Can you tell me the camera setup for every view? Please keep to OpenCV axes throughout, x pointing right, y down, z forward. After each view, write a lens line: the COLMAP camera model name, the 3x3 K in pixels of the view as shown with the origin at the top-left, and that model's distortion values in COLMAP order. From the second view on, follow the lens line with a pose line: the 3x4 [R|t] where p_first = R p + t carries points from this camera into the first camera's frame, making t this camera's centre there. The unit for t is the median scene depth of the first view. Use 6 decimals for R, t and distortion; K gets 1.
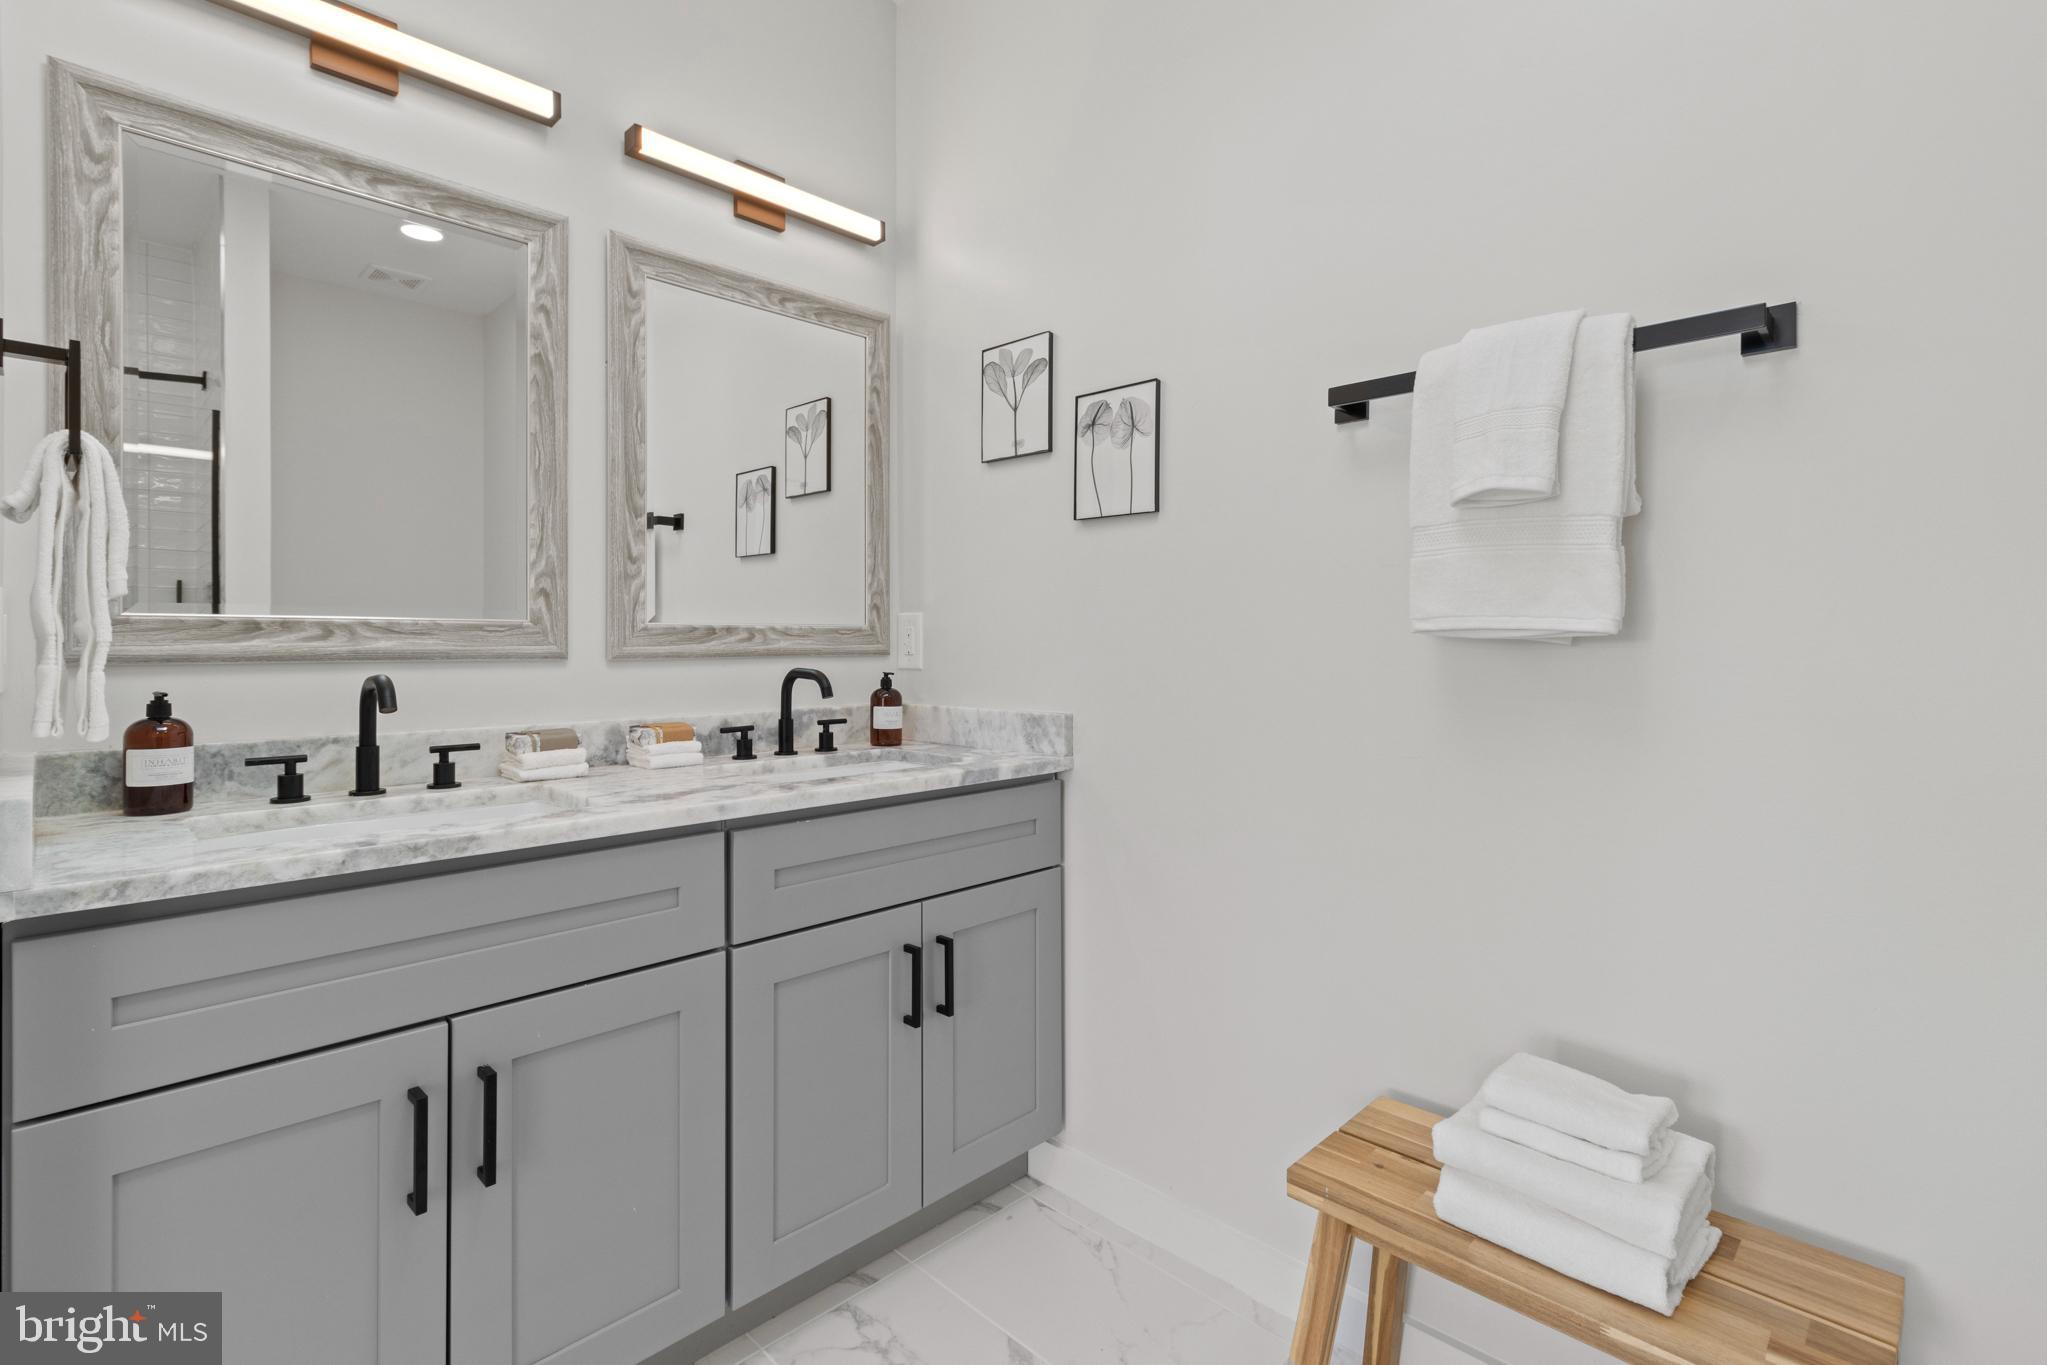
lens RADIAL K [[957.6, 0, 1024.6], [0, 957.6, 639.4], [0, 0, 1]] dist [-0.002303, -0.000229]
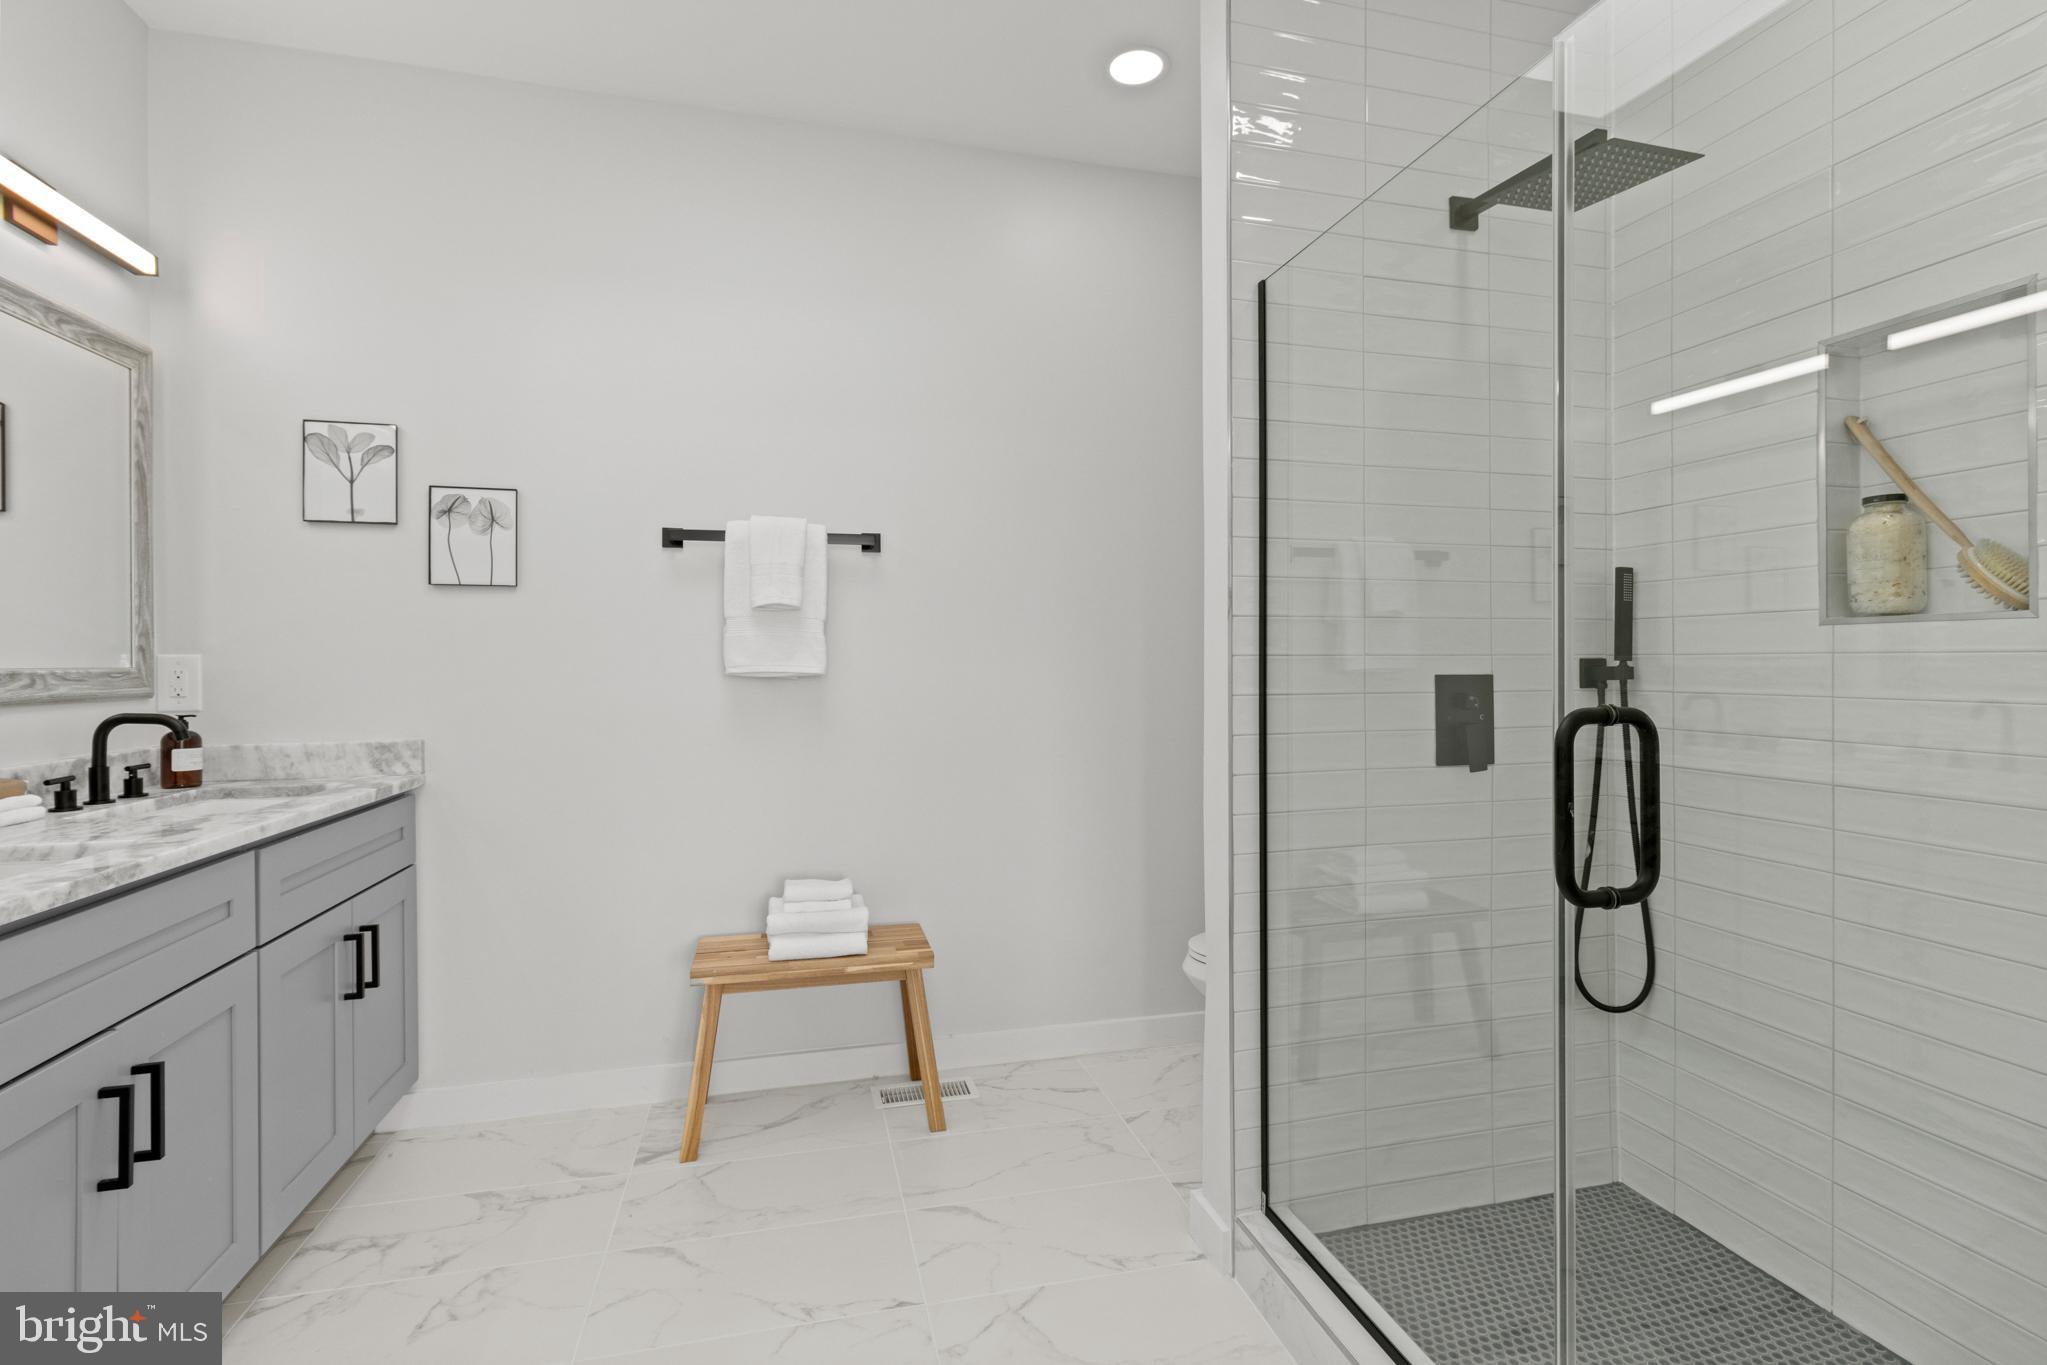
lens RADIAL K [[957.6, 0, 1024.6], [0, 957.6, 639.4], [0, 0, 1]] dist [-0.002303, -0.000229]
pose [[0.515186, 0.017826, 0.856893, -0.596650], [0.004085, 0.999721, -0.023254, -0.019474], [-0.857069, 0.015481, 0.514970, -0.301365]]
